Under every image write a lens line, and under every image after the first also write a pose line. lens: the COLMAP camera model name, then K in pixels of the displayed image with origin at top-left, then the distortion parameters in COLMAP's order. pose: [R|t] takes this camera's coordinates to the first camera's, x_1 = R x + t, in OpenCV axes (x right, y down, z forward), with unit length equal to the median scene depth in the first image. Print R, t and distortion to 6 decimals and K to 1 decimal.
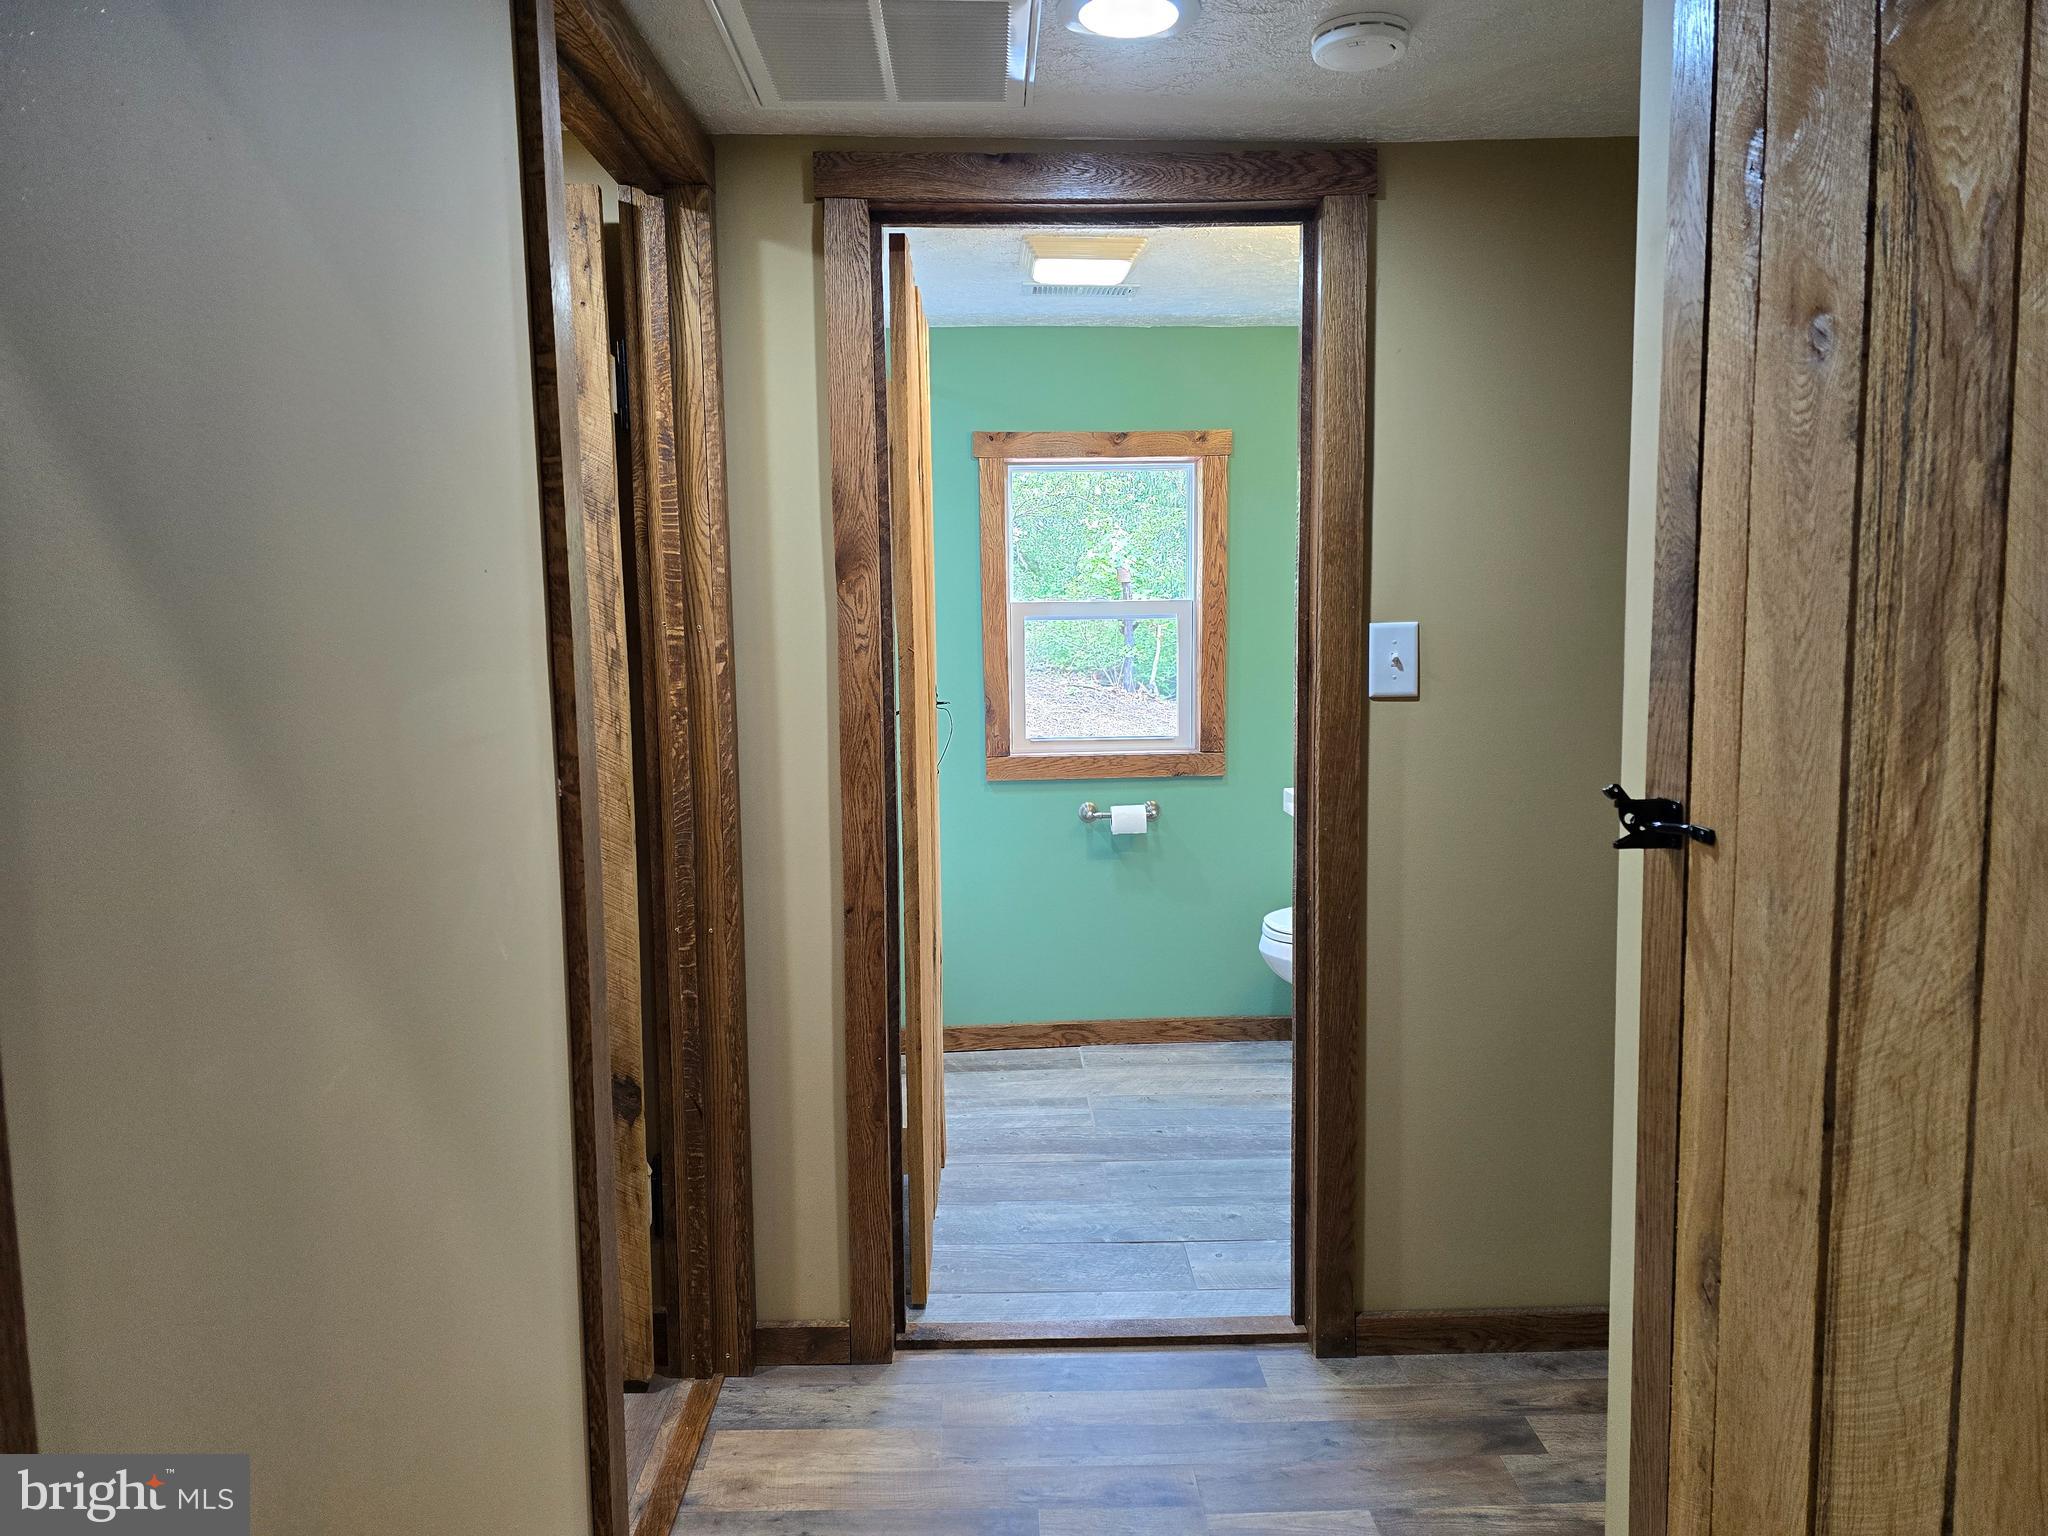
lens RADIAL K [[1371.2, 0, 1024.1], [0, 1371.2, 769.2], [0, 0, 1]] dist [0.050990, -0.045821]
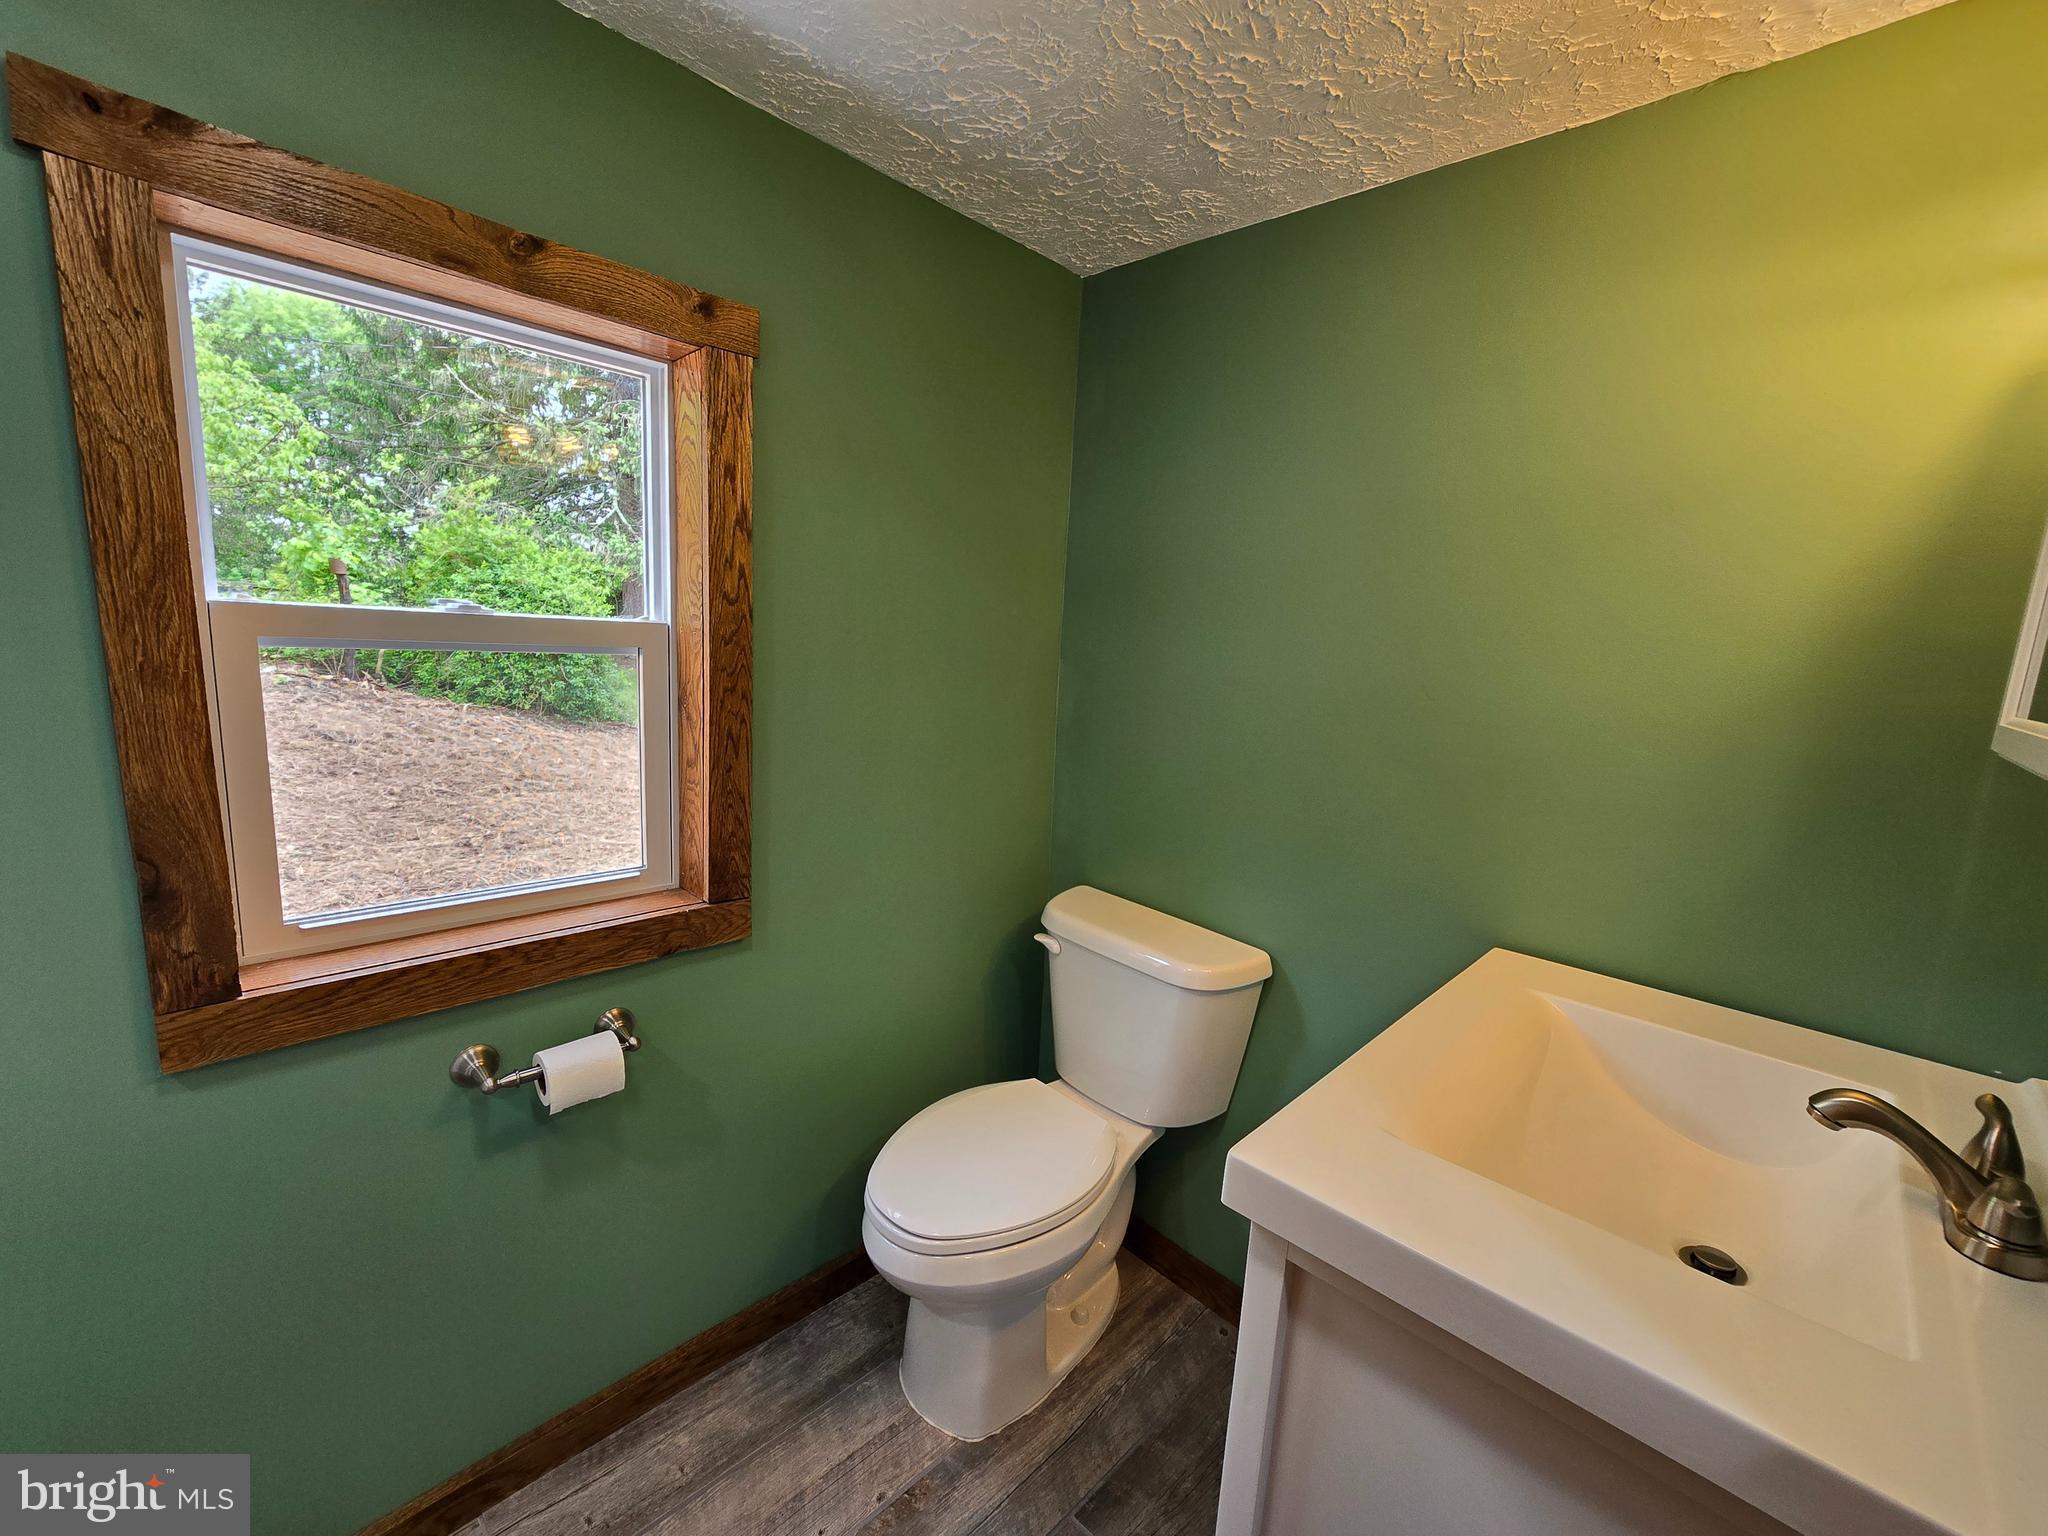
lens RADIAL K [[835.6, 0, 1024.3], [0, 835.6, 780.7], [0, 0, 1]] dist [-0.003841, -0.001084]
pose [[0.716090, -0.060600, 0.695372, -0.011214], [0.009940, 0.997008, 0.076651, -0.087458], [-0.697937, -0.047977, 0.714550, 0.679536]]
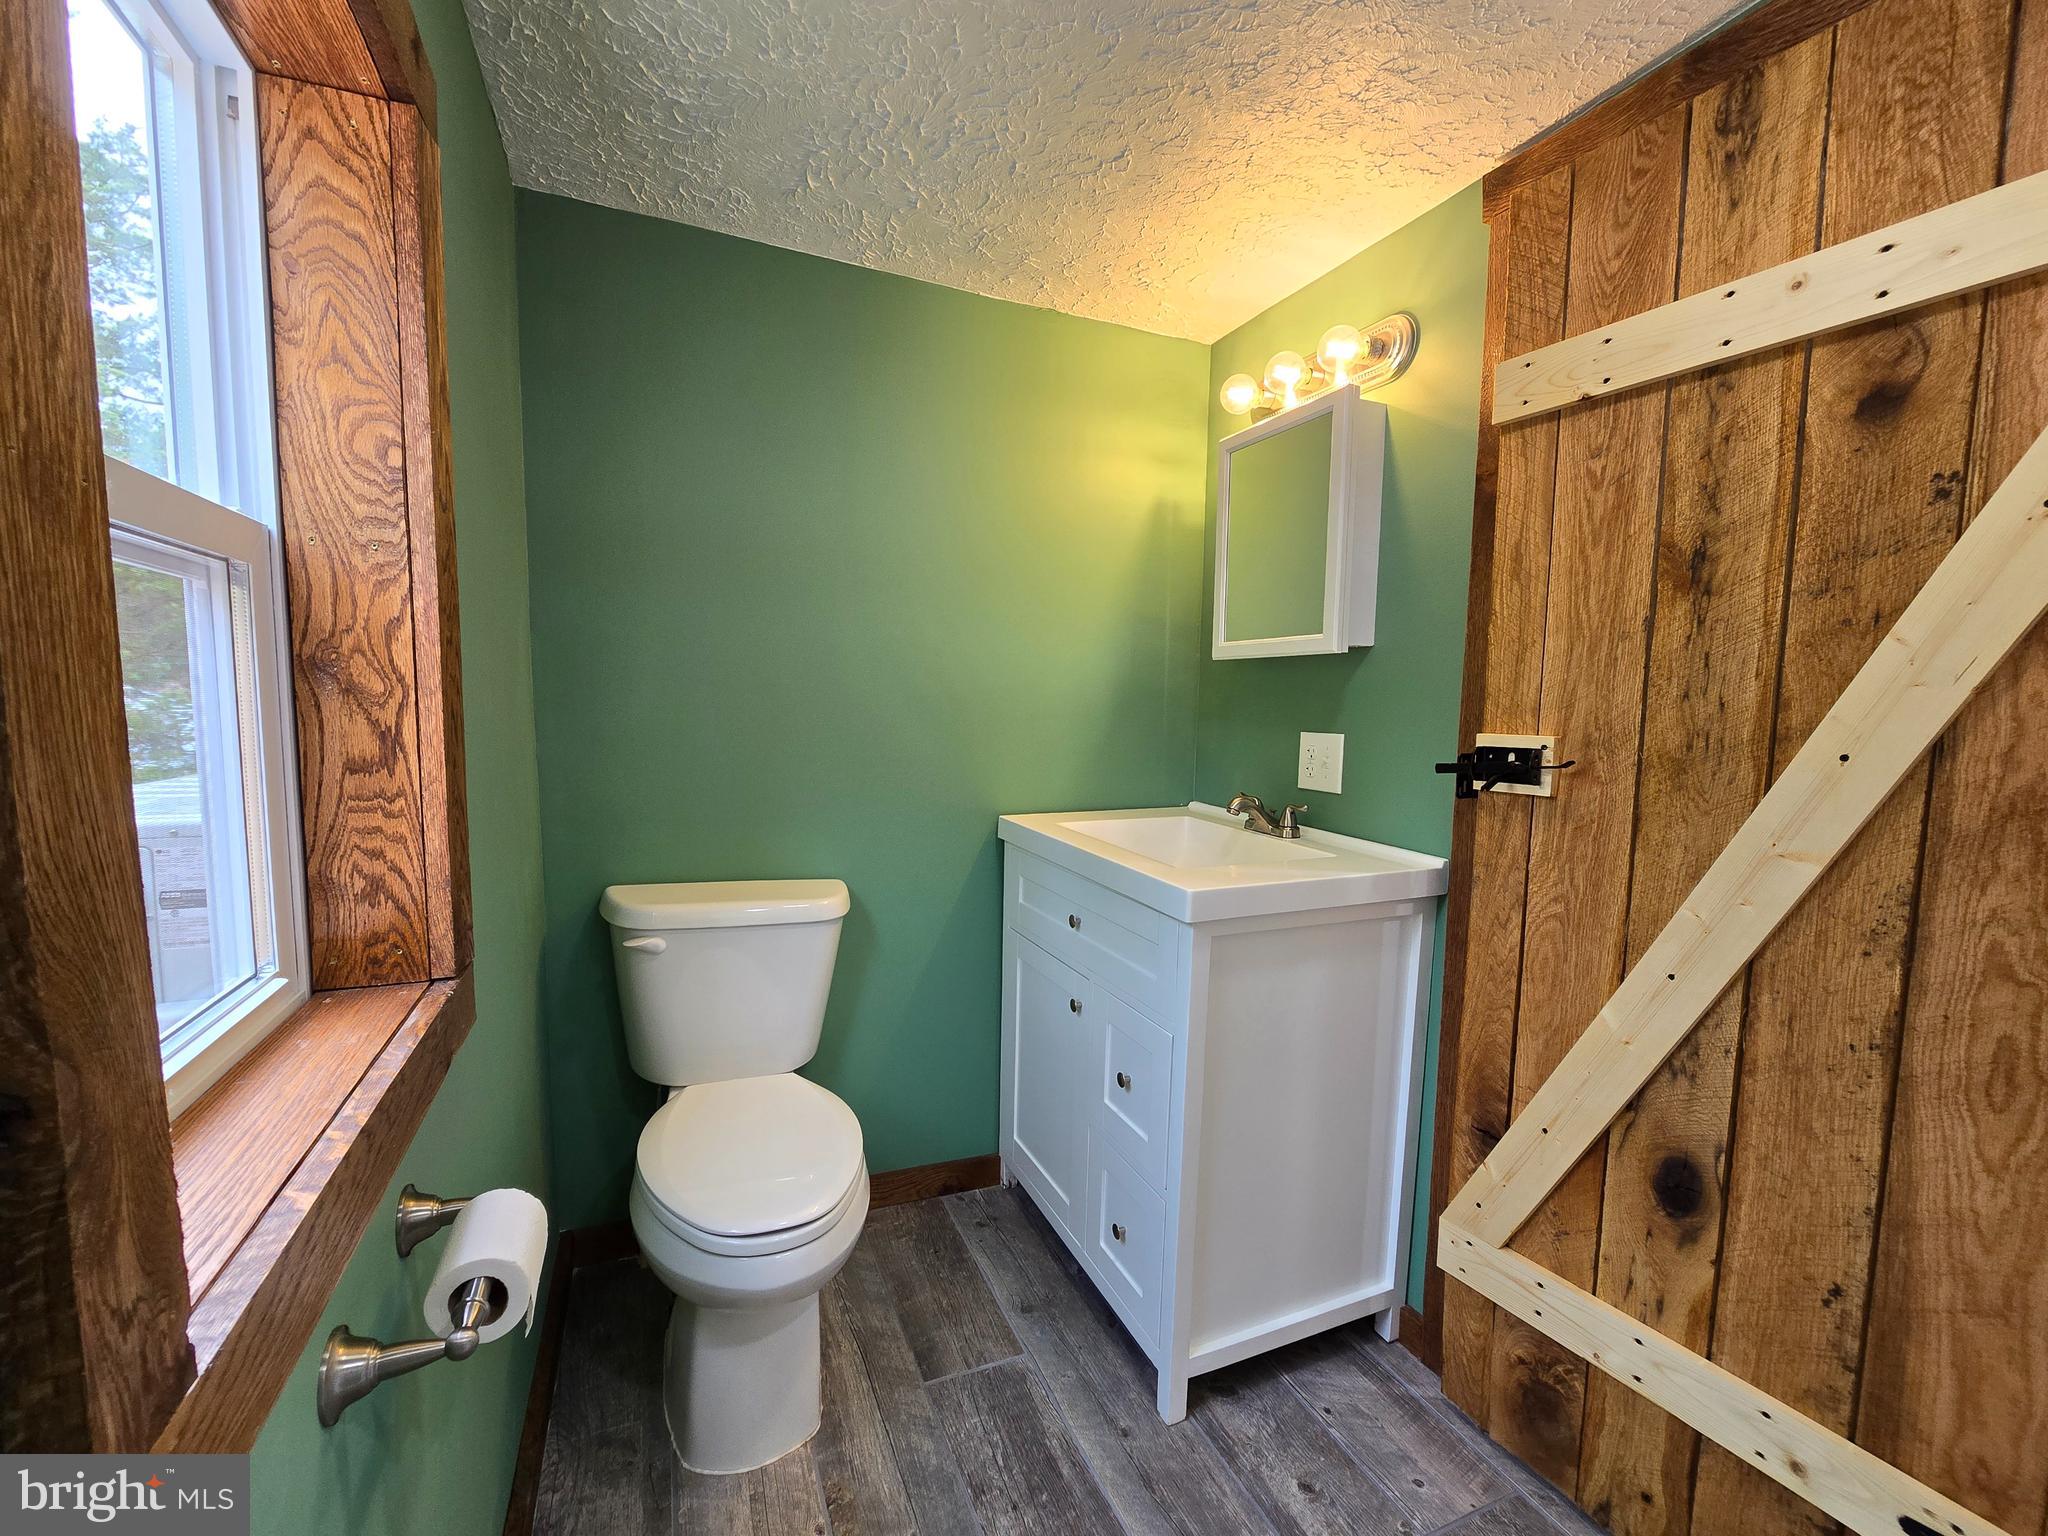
lens RADIAL K [[835.6, 0, 1025.5], [0, 835.6, 773.5], [0, 0, 1]] dist [-0.003841, -0.001084]
pose [[-0.376946, -0.075565, 0.923148, -0.121047], [0.083310, 0.989861, 0.115043, -0.077670], [-0.922481, 0.120272, -0.366828, 0.944456]]
